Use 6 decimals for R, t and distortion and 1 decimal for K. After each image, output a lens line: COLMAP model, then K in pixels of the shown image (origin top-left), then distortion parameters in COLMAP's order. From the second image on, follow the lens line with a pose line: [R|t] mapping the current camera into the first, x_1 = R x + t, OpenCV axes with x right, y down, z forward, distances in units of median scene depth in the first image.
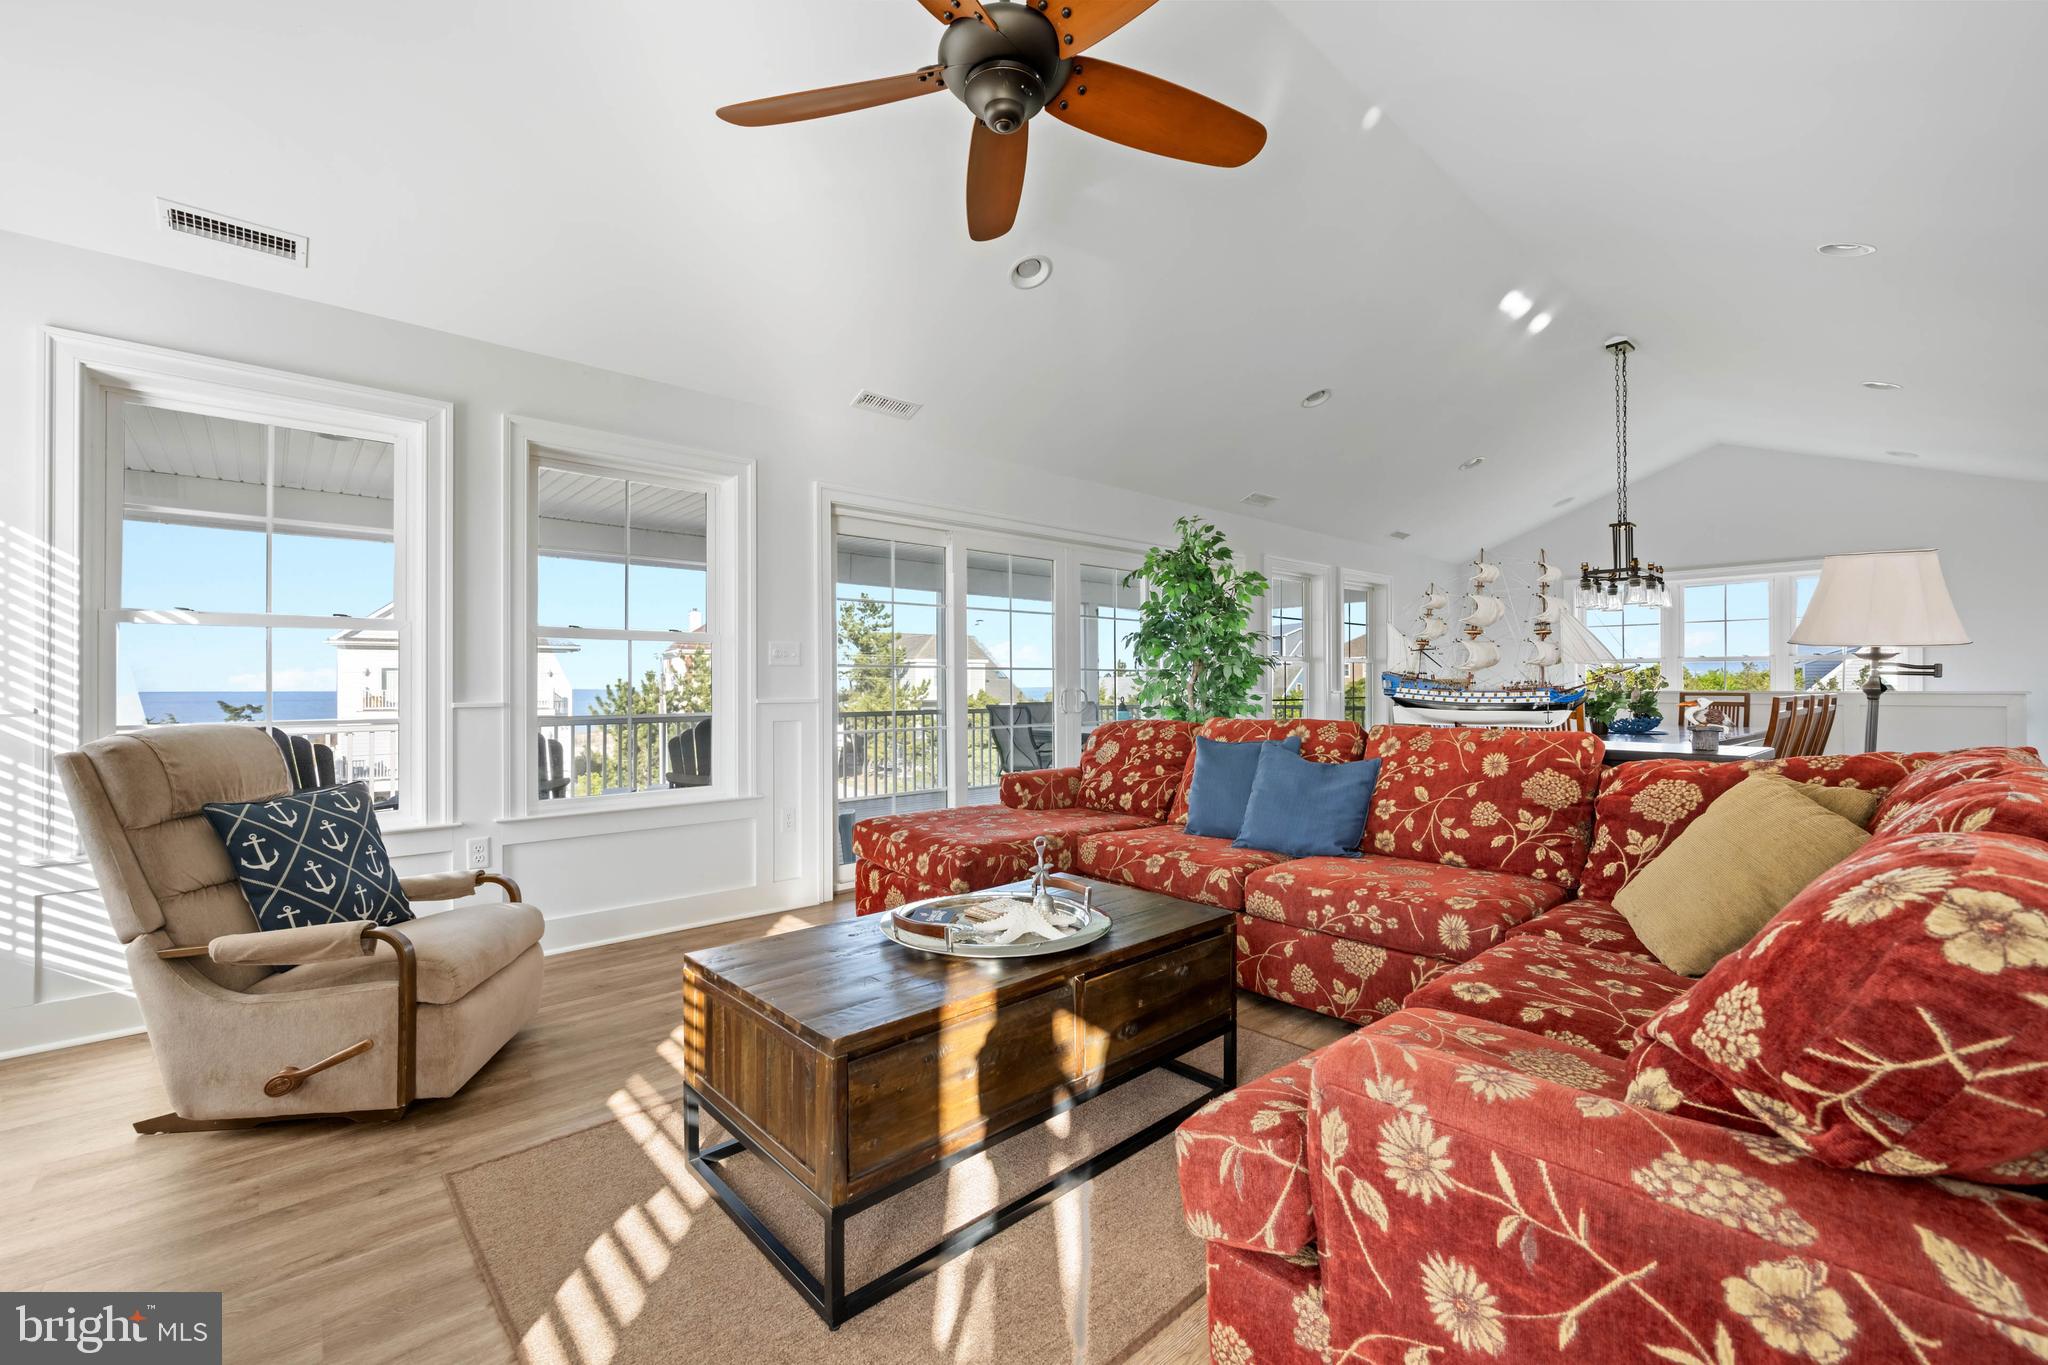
lens RADIAL K [[840.9, 0, 1015.0], [0, 840.9, 677.4], [0, 0, 1]] dist [-0.006744, 0.000416]
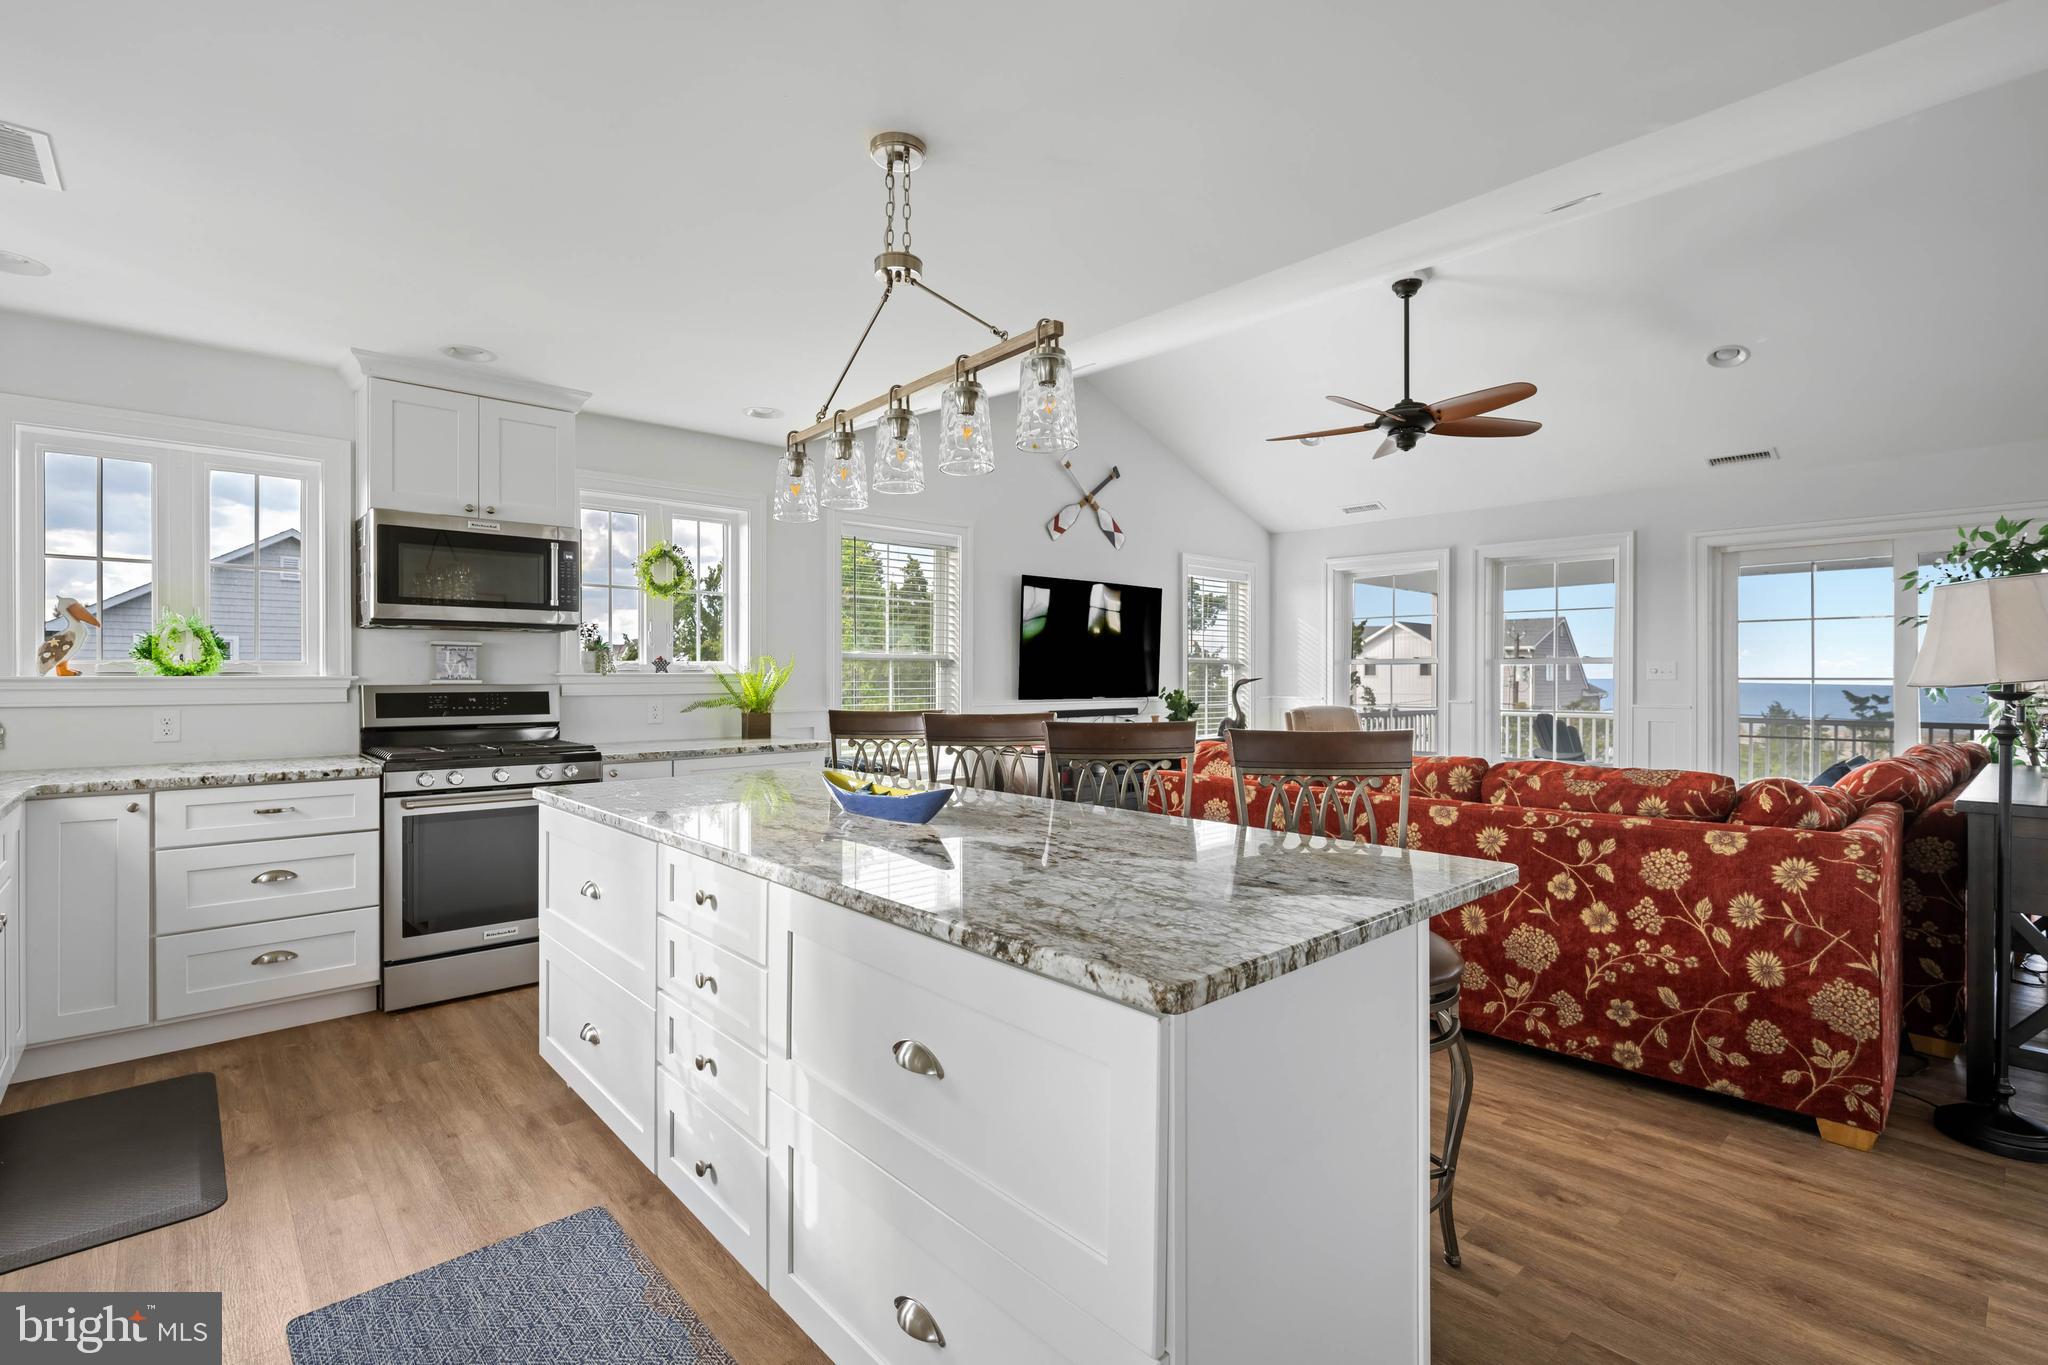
lens RADIAL K [[956.9, 0, 1025.0], [0, 956.9, 678.8], [0, 0, 1]] dist [-0.002226, -0.000689]
pose [[0.021003, 0.009222, -0.999737, 1.831477], [0.008868, 0.999916, 0.009410, -0.058100], [0.999740, -0.009063, 0.020919, -0.050419]]
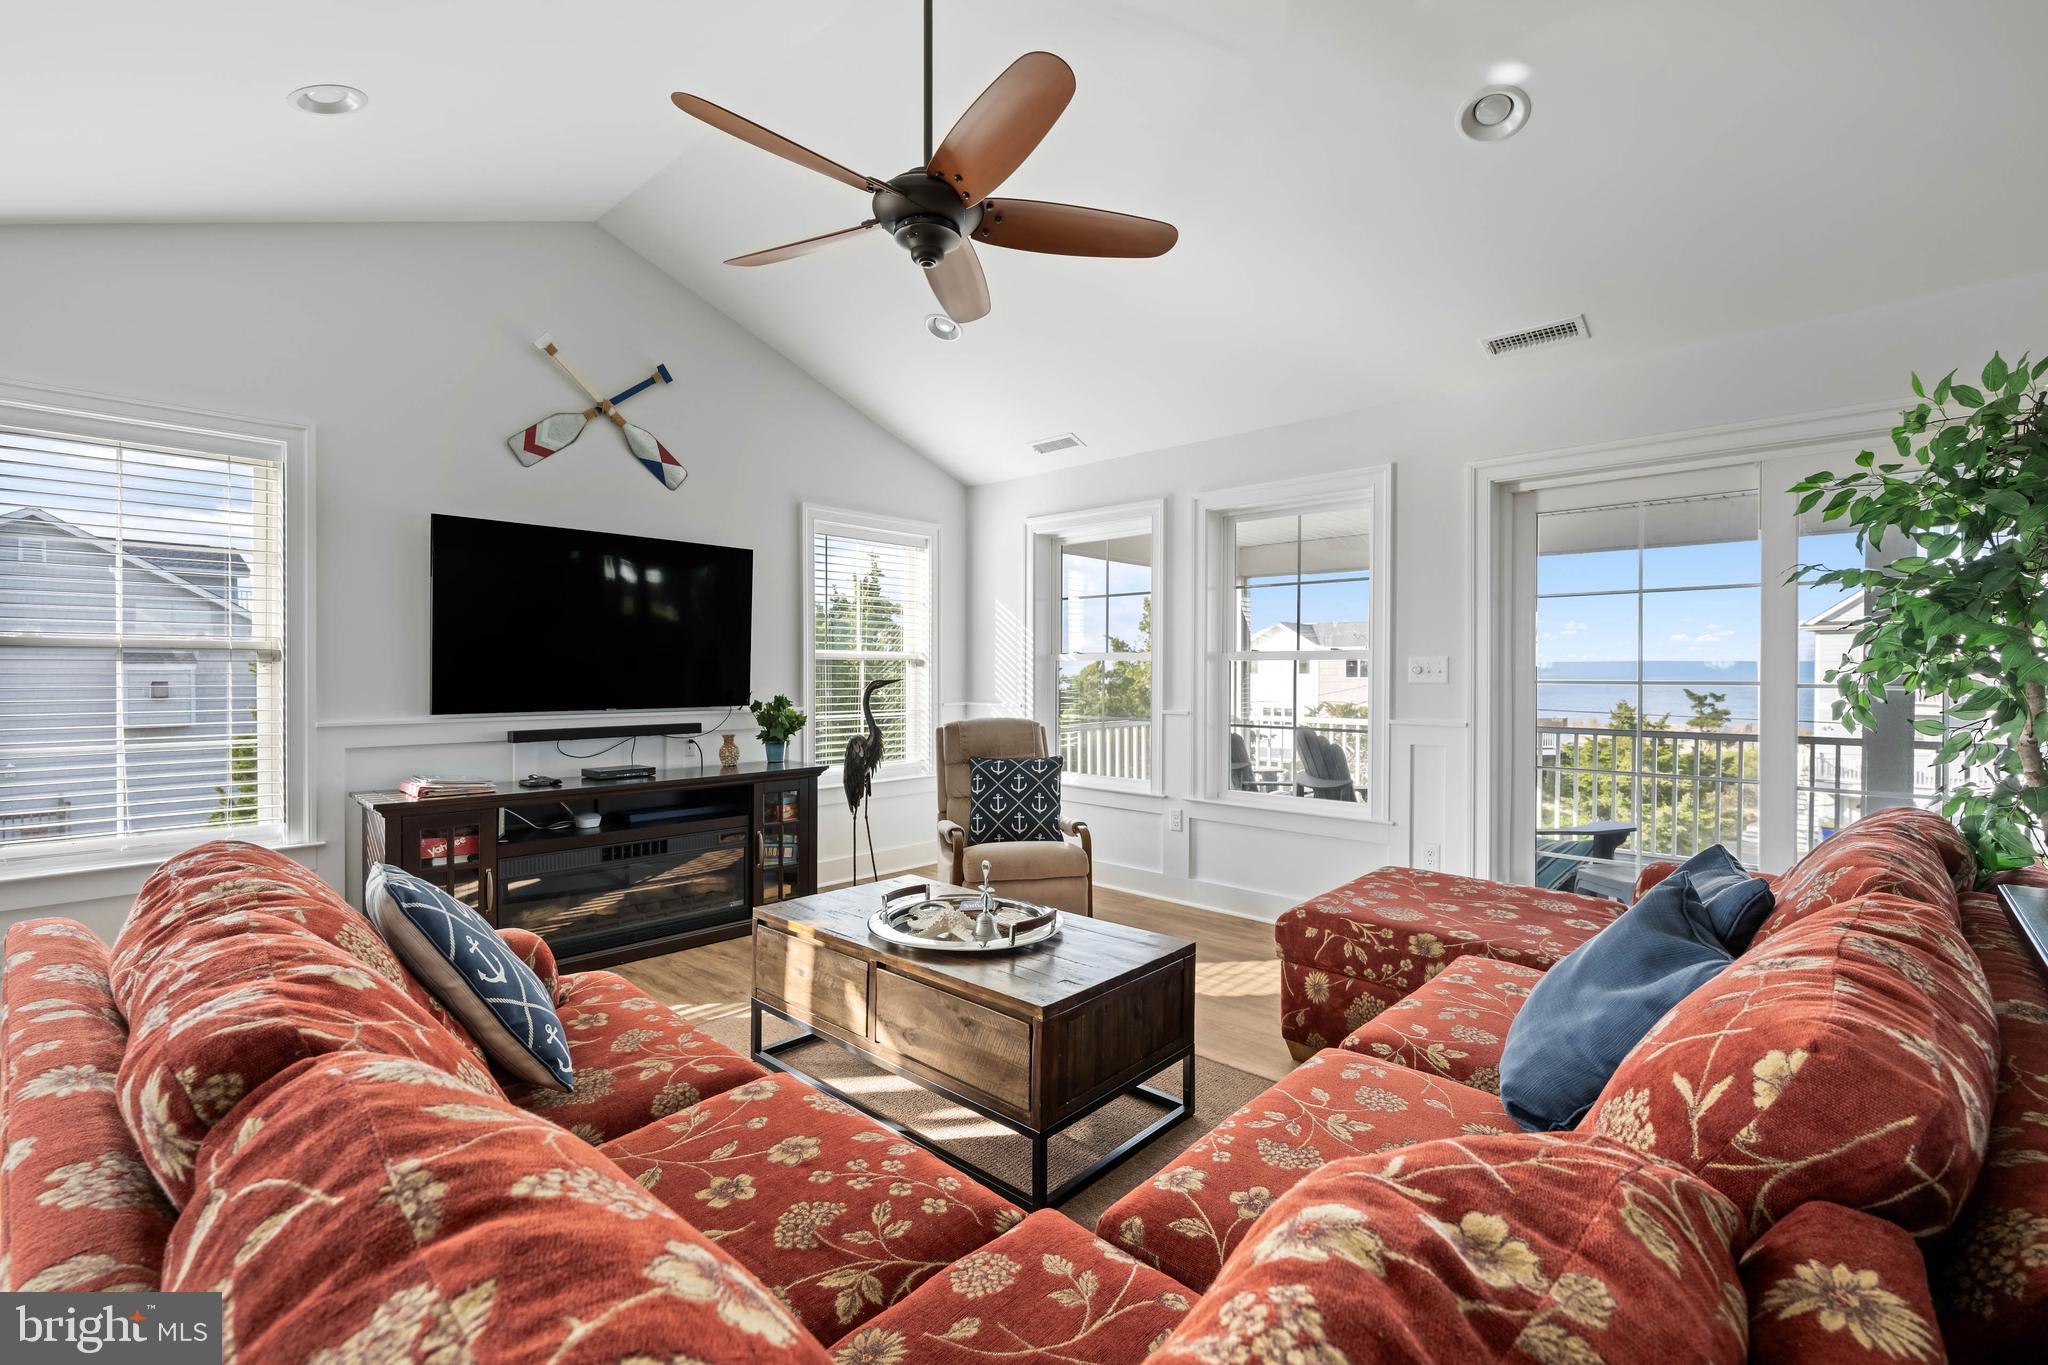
lens RADIAL K [[889.6, 0, 1024.0], [0, 889.6, 682.5], [0, 0, 1]] dist [-0.001689, -0.000140]
pose [[0.090484, 0.016133, -0.995767, 0.942090], [0.006888, 0.999835, 0.016824, -0.050632], [0.995874, -0.008382, 0.090358, 0.744493]]
